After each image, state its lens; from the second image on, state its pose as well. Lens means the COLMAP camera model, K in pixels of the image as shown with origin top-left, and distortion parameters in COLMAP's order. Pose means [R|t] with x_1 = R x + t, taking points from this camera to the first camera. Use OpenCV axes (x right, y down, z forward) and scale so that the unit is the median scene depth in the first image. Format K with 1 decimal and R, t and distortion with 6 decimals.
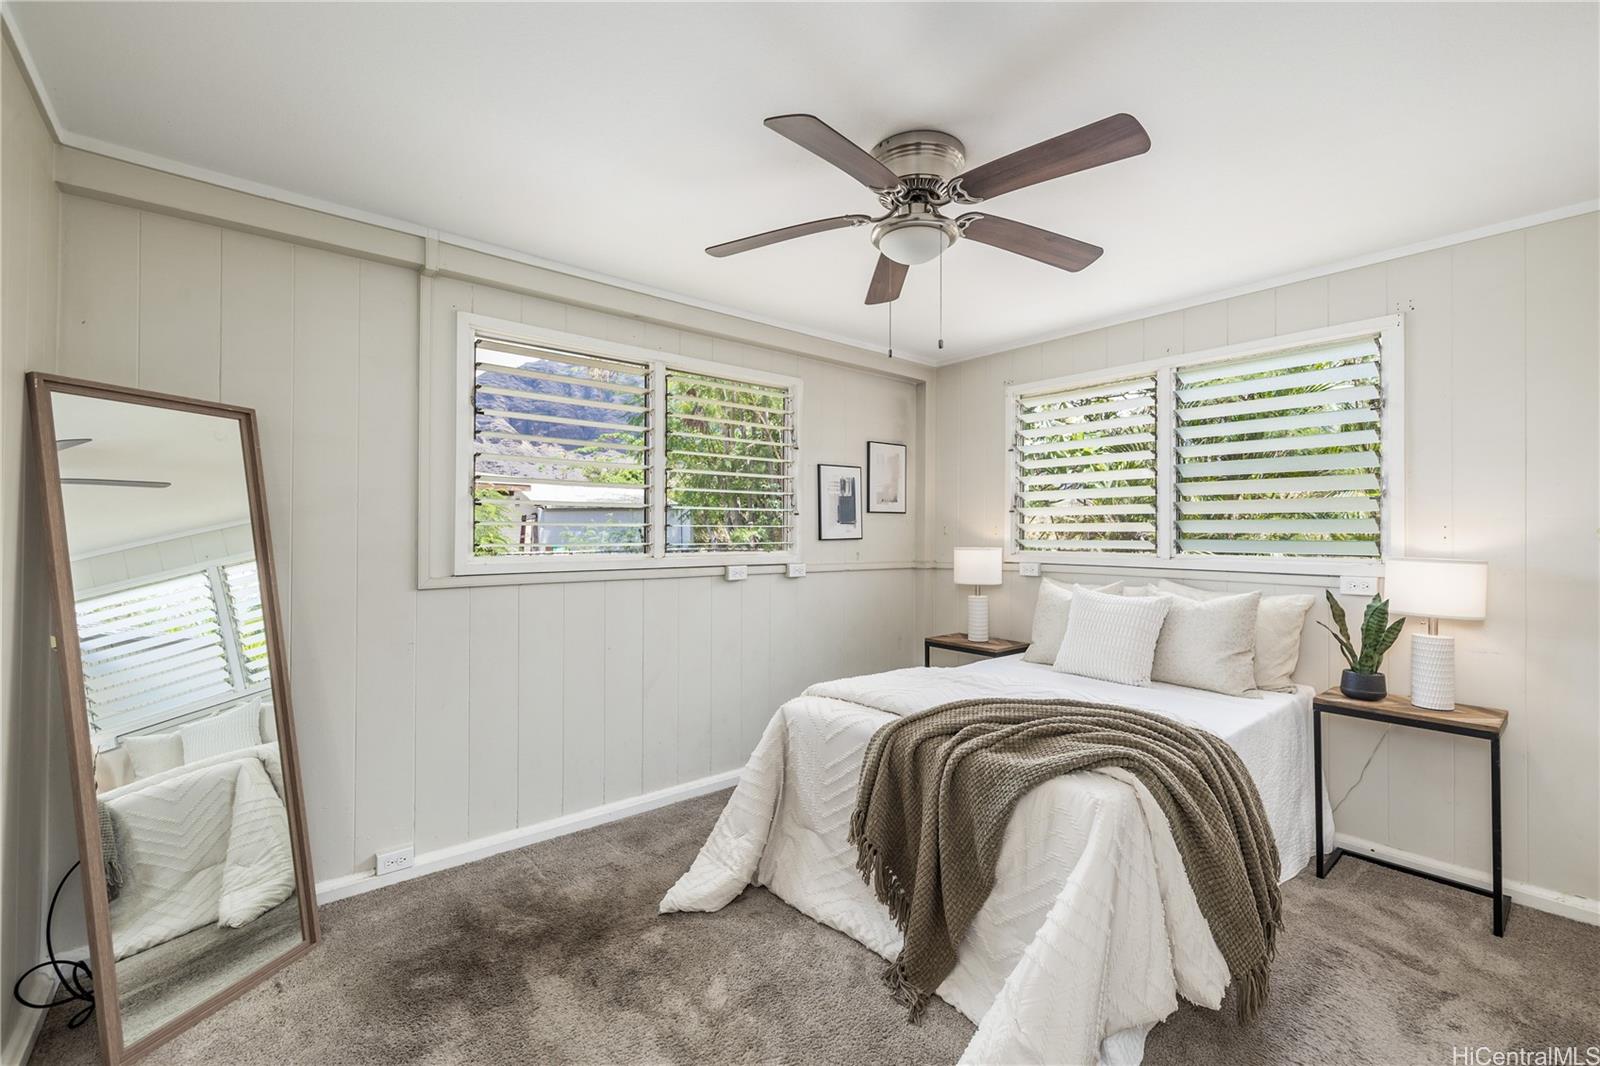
lens RADIAL K [[683.5, 0, 800.0], [0, 683.5, 533.0], [0, 0, 1]] dist [-0.000049, -0.000019]
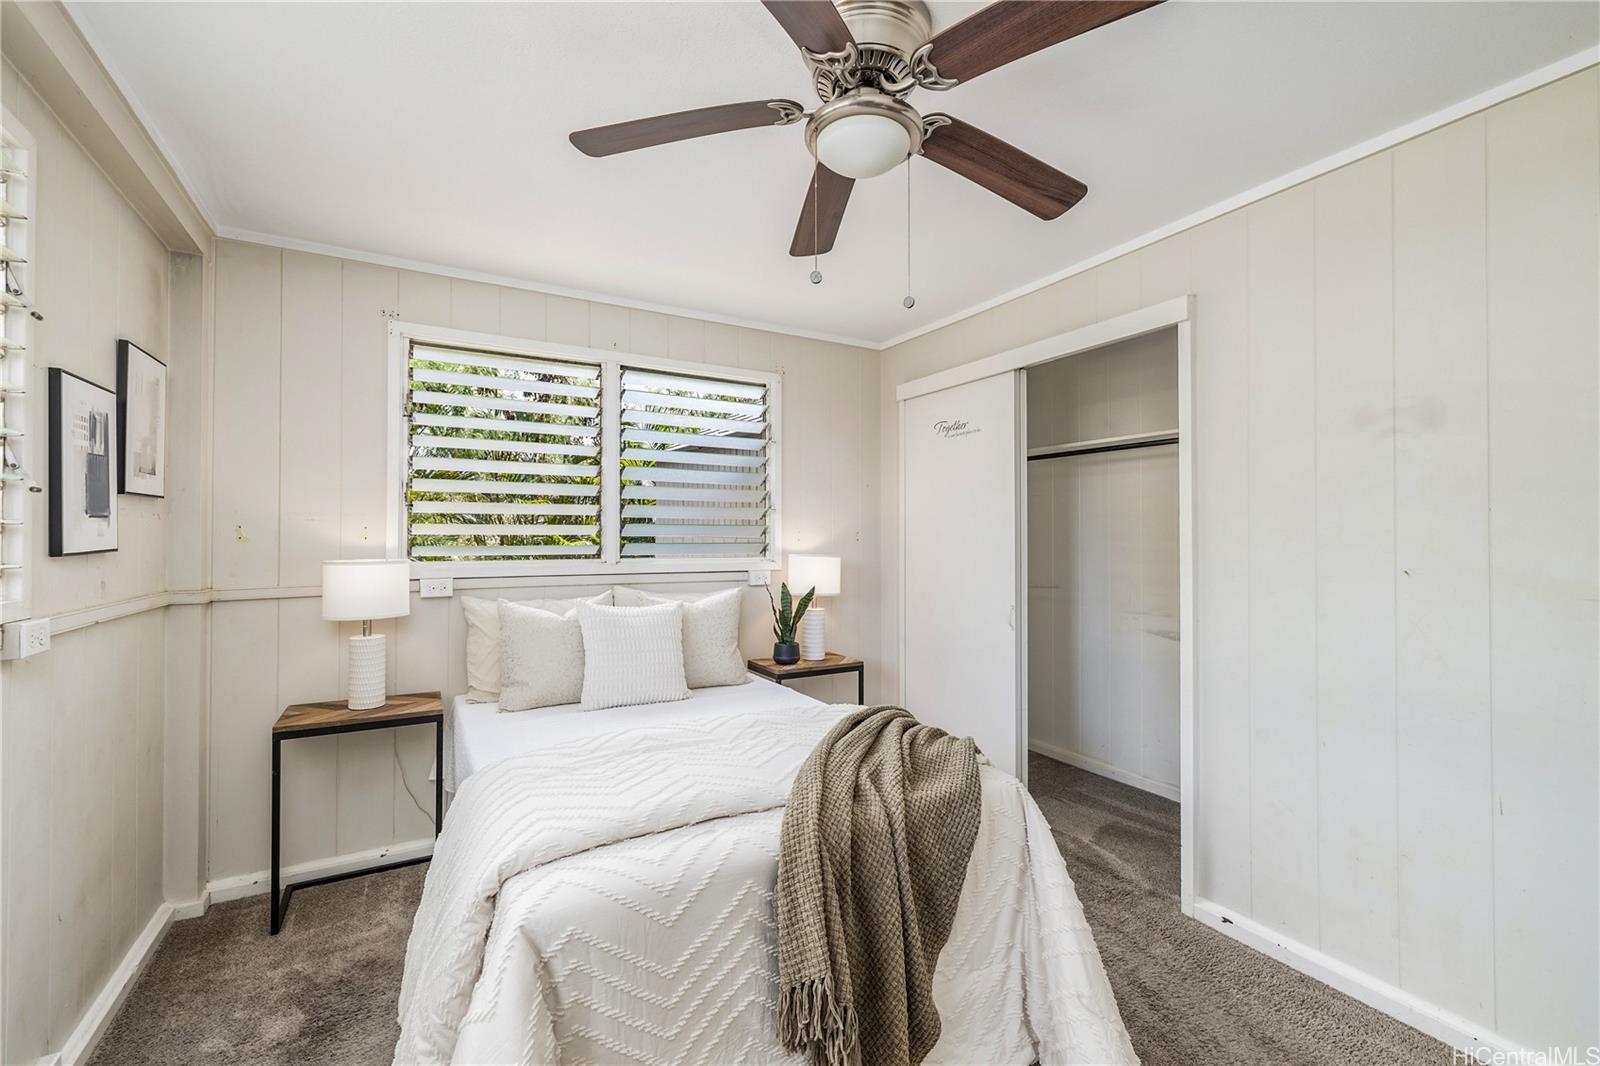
lens RADIAL K [[683.5, 0, 800.0], [0, 683.5, 533.0], [0, 0, 1]] dist [-0.000049, -0.000019]
pose [[0.165305, 0.002568, 0.986239, -0.345897], [-0.001983, 0.999995, -0.002271, -0.003543], [-0.986241, -0.001580, 0.165309, 0.573585]]
